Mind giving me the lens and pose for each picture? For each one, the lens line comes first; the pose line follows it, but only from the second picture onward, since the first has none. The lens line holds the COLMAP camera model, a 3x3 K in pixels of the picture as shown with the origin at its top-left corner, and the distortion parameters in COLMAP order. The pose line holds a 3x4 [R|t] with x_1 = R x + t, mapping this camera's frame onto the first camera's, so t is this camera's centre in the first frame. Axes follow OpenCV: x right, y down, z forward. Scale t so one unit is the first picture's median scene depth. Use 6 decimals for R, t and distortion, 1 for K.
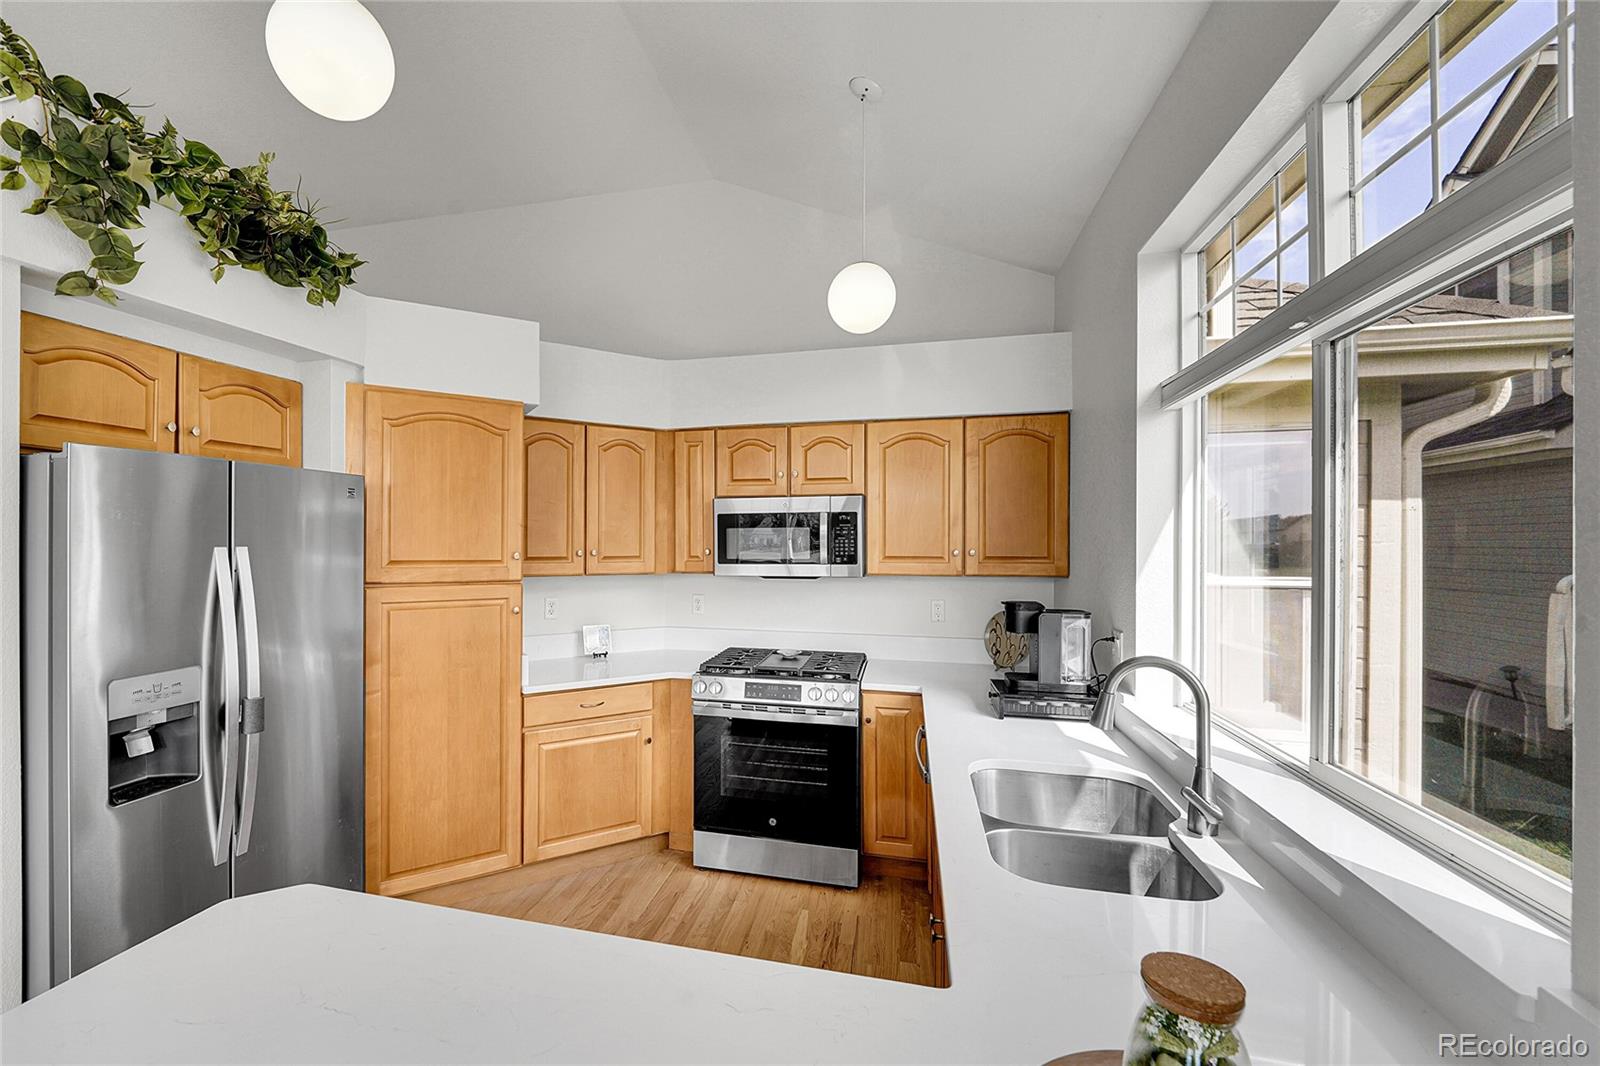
lens RADIAL K [[679.7, 0, 726.7], [0, 679.7, 543.2], [0, 0, 1]] dist [-0.002644, -0.000124]
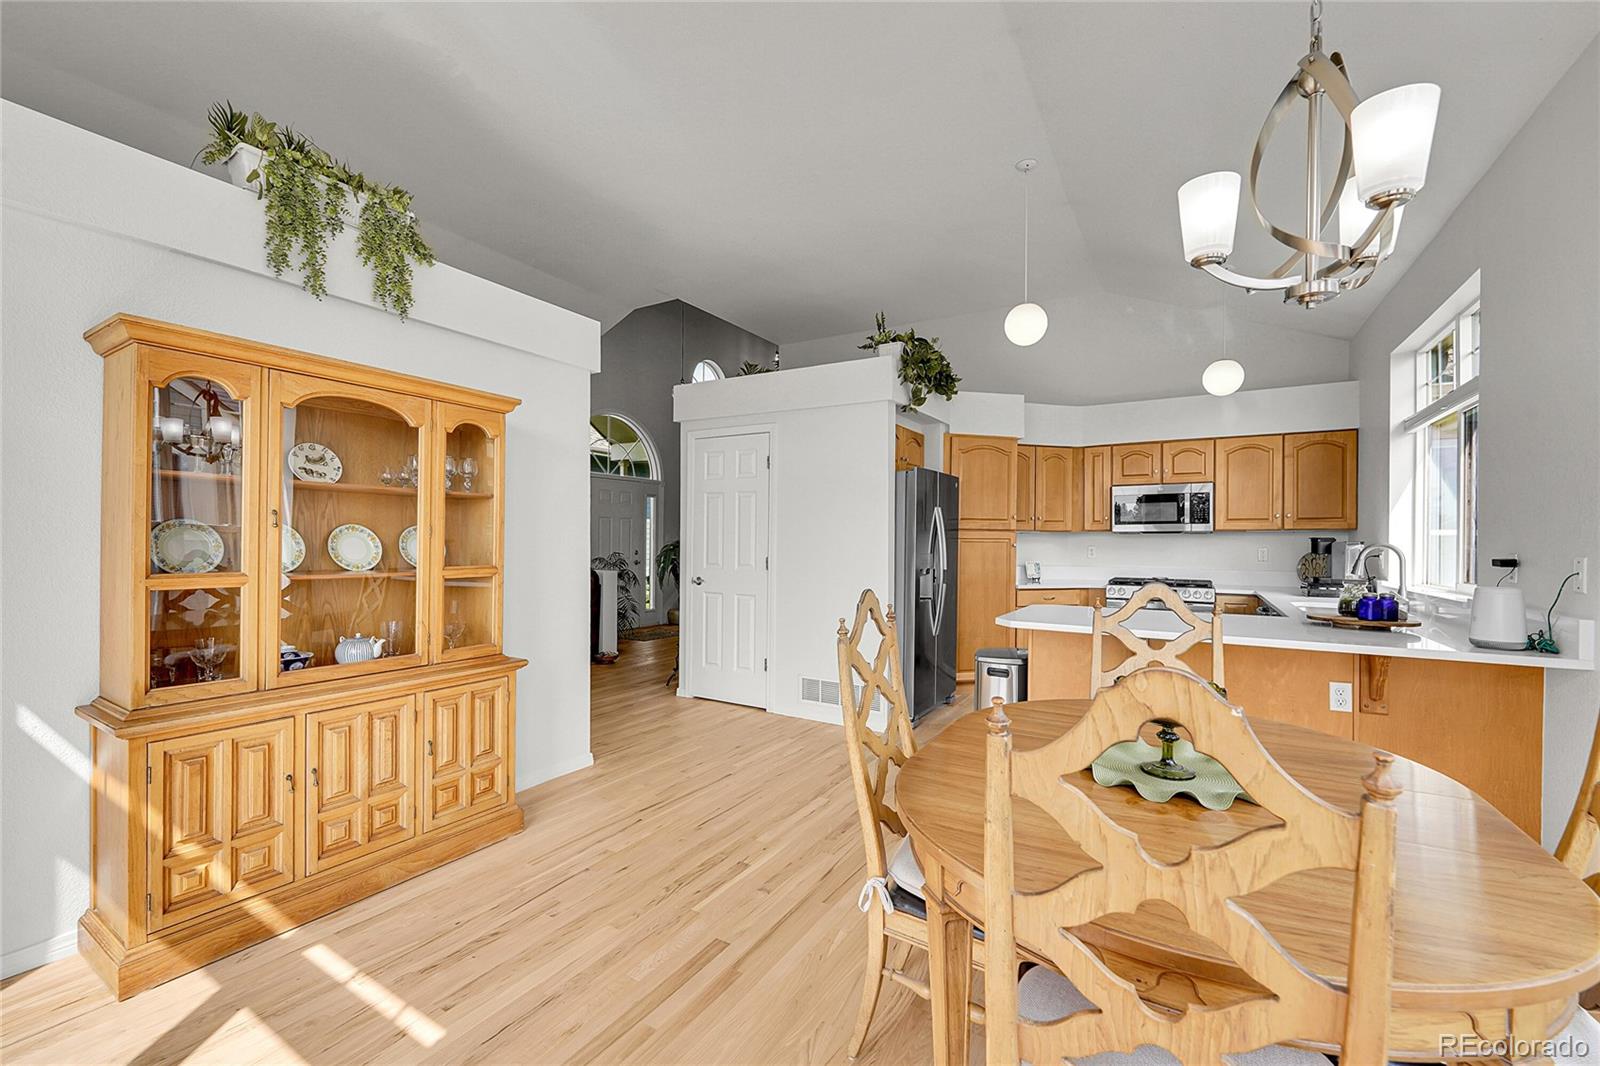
lens RADIAL K [[666.9, 0, 783.6], [0, 666.9, 542.9], [0, 0, 1]] dist [-0.010728, -0.000204]
pose [[0.957573, 0.003707, -0.288165, -0.366941], [-0.003105, 0.999992, 0.002548, 0.083183], [0.288172, -0.001546, 0.957577, -0.939606]]
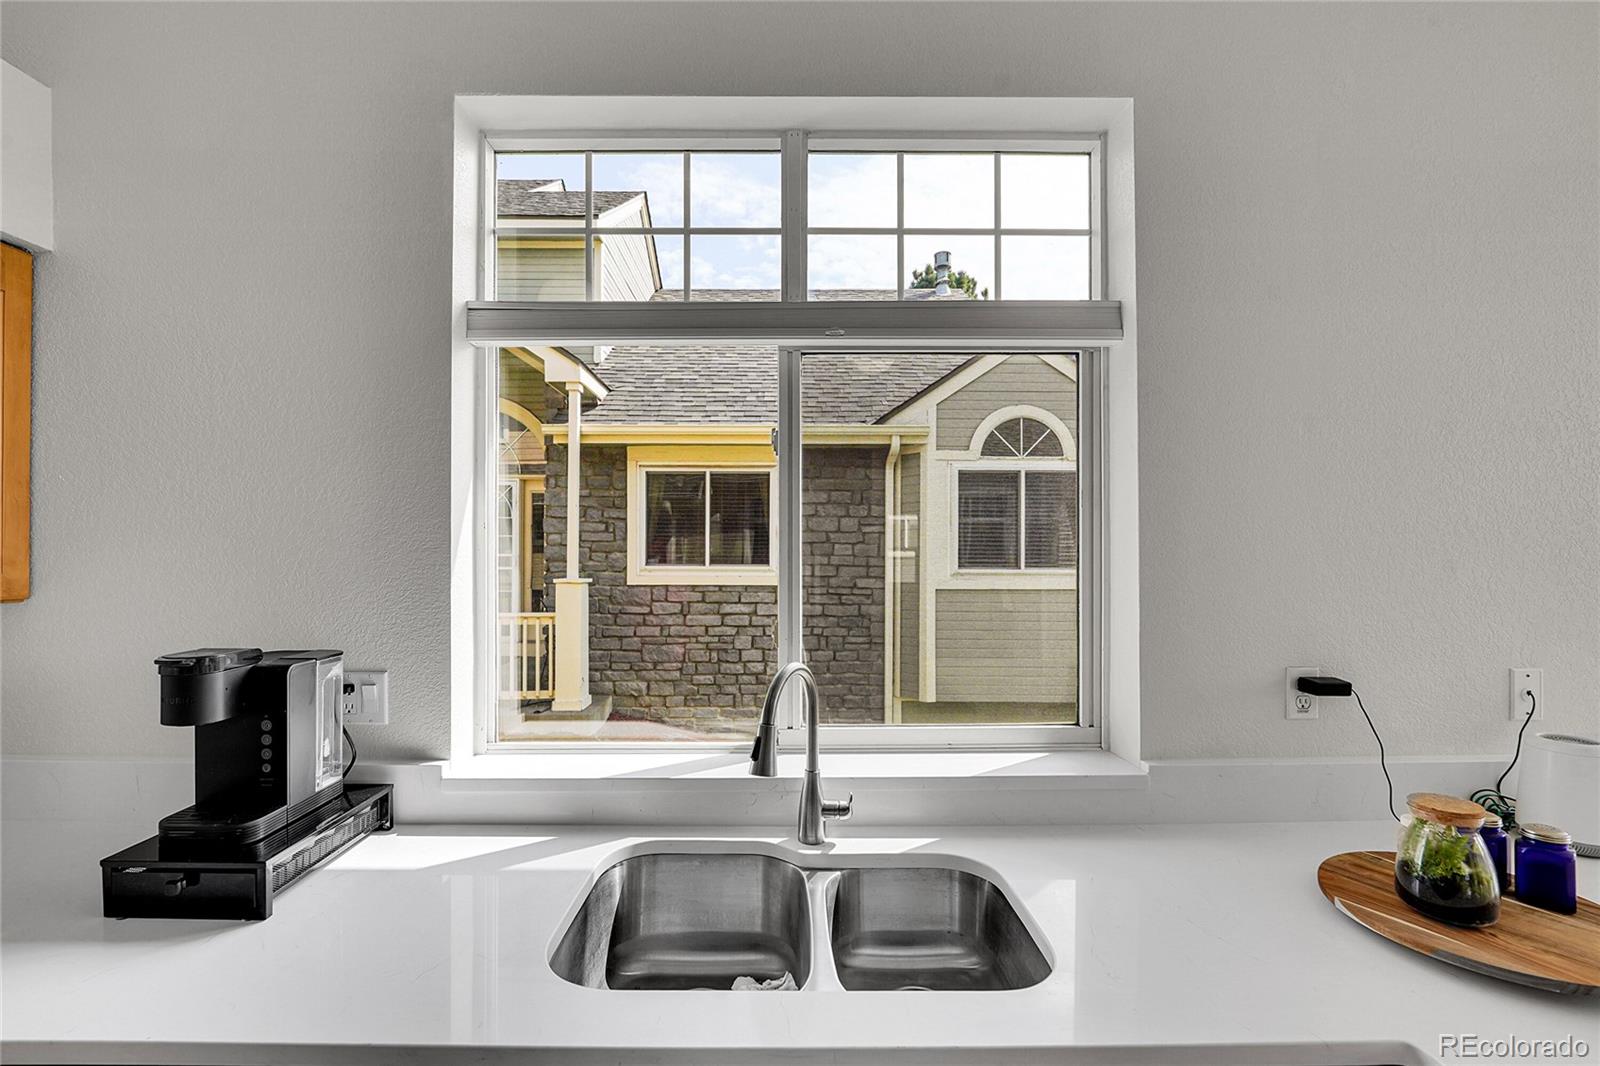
lens RADIAL K [[666.9, 0, 783.6], [0, 666.9, 542.9], [0, 0, 1]] dist [-0.010728, -0.000204]
pose [[-0.262083, -0.003609, 0.965038, -0.078891], [-0.001192, 0.999993, 0.003416, 0.007328], [-0.965044, -0.000255, -0.262086, 0.610202]]
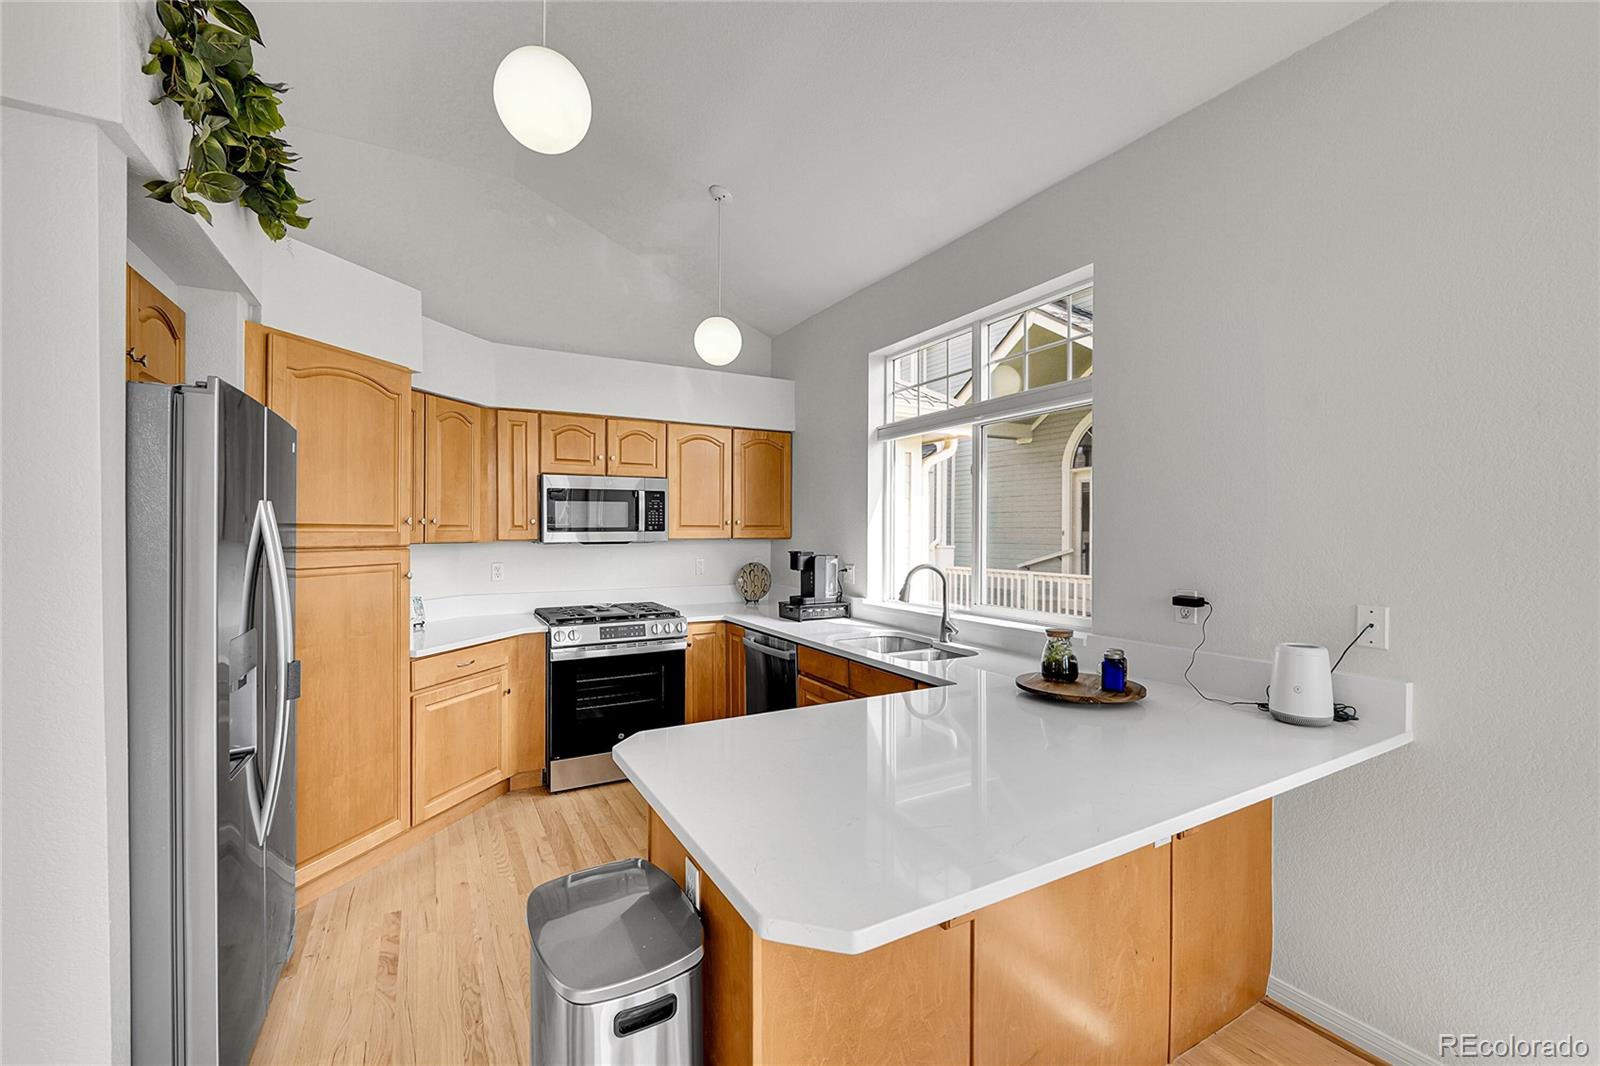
lens RADIAL K [[659.4, 0, 800.0], [0, 659.4, 533.0], [0, 0, 1]] dist [-0.009977, -0.000246]
pose [[0.716744, -0.003918, 0.697325, -0.534613], [-0.000006, 0.999984, 0.005625, 0.029076], [-0.697336, -0.004035, 0.716733, -0.093993]]
